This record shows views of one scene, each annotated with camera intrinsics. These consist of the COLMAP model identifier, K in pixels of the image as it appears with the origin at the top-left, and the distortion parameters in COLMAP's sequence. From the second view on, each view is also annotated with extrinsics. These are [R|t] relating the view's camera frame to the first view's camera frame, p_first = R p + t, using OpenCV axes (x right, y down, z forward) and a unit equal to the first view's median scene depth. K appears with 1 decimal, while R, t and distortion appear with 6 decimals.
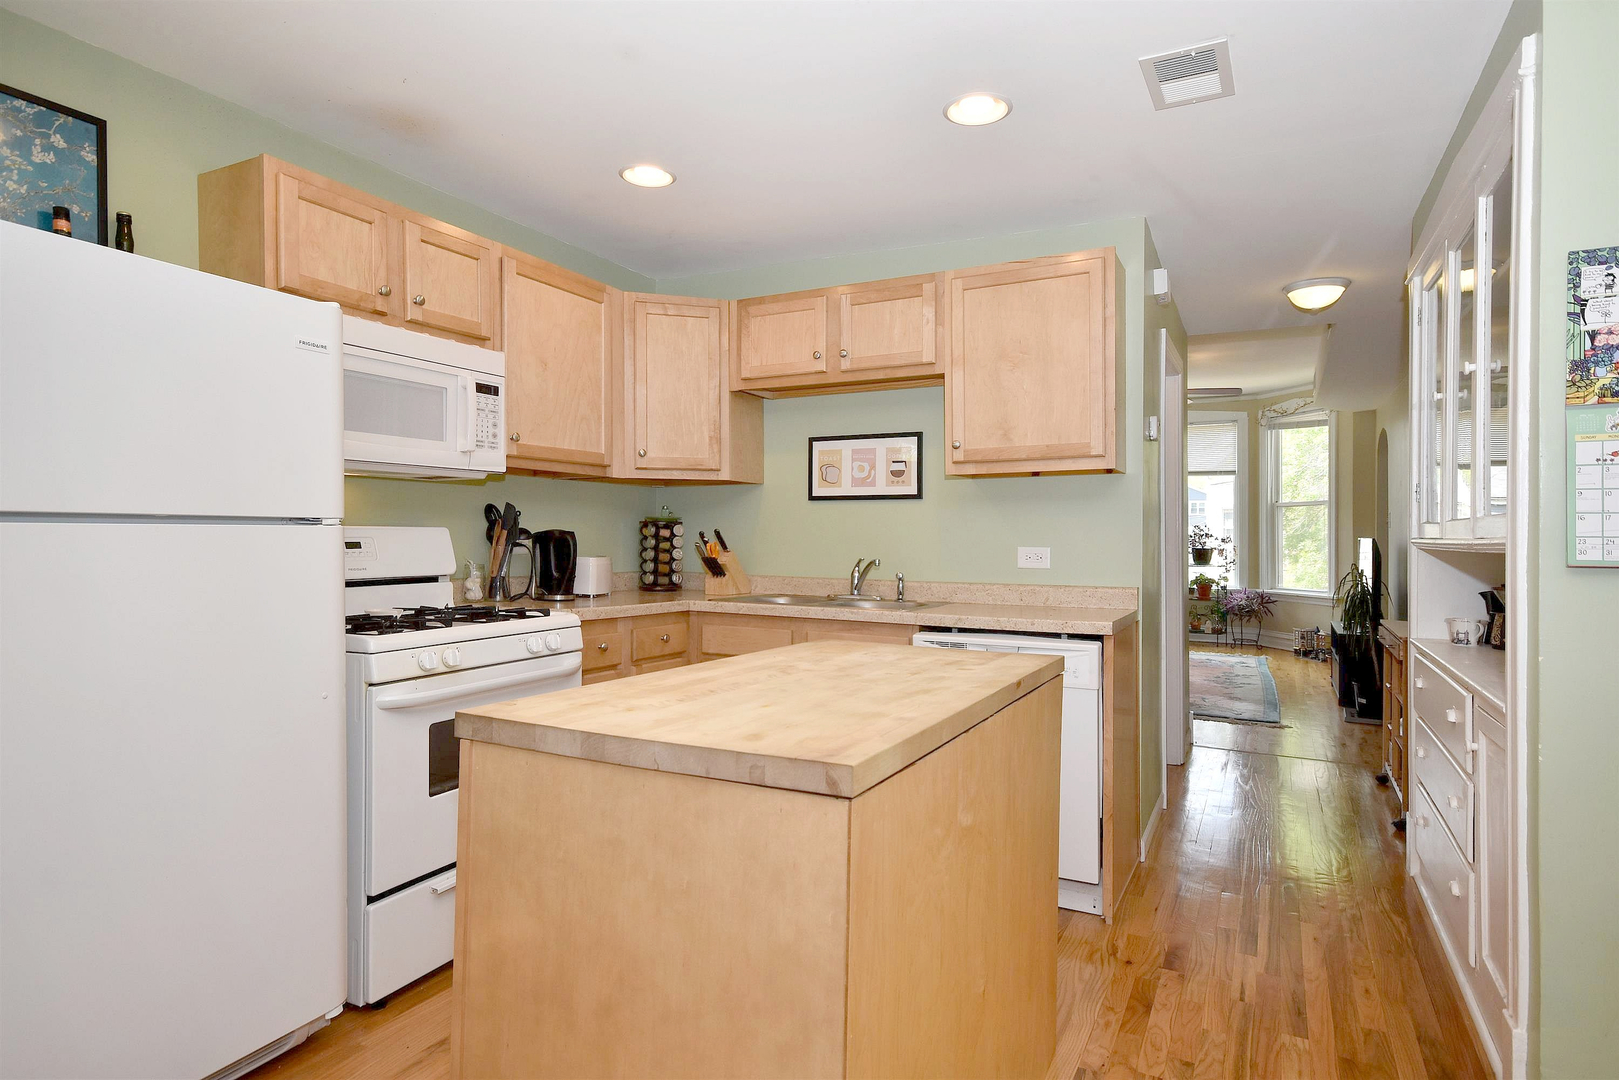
lens RADIAL K [[865.6, 0, 803.8], [0, 865.6, 538.0], [0, 0, 1]] dist [0.001288, -0.000277]
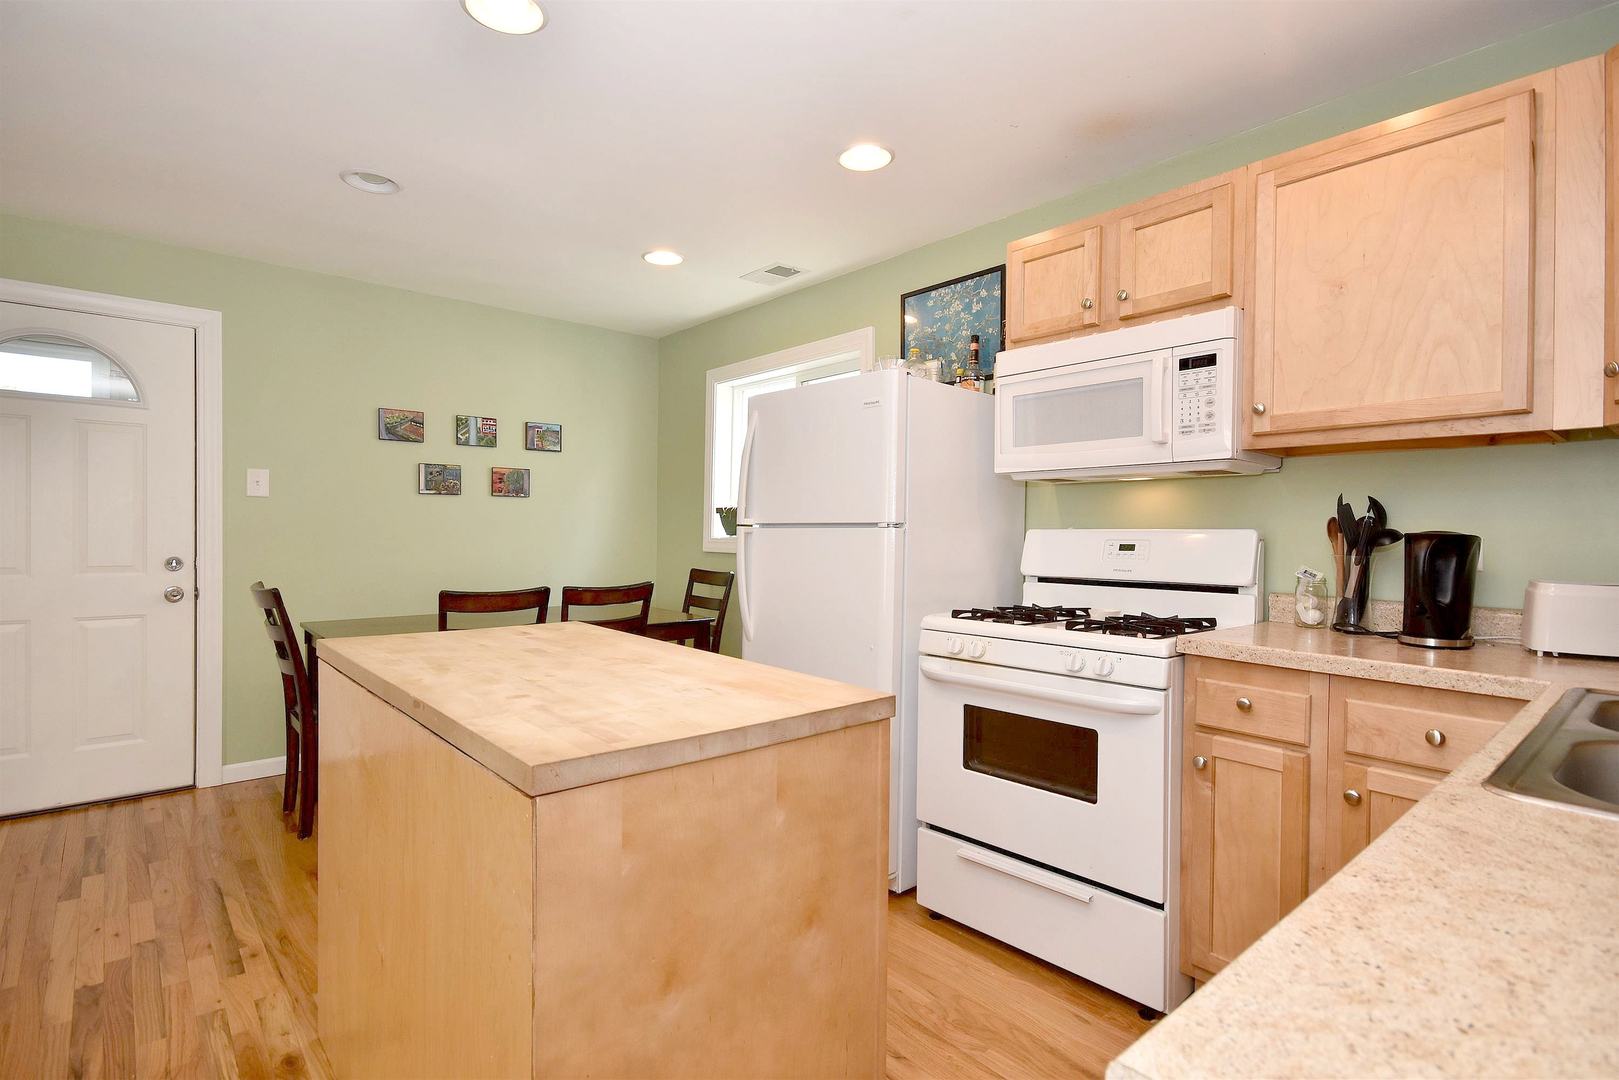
lens RADIAL K [[793.9, 0, 811.7], [0, 793.9, 535.3], [0, 0, 1]] dist [0.005461, 0.000675]
pose [[-0.365397, -0.007214, -0.930824, 0.477500], [-0.017077, 0.999854, -0.001045, 0.001238], [0.930695, 0.015514, -0.365467, 0.937984]]
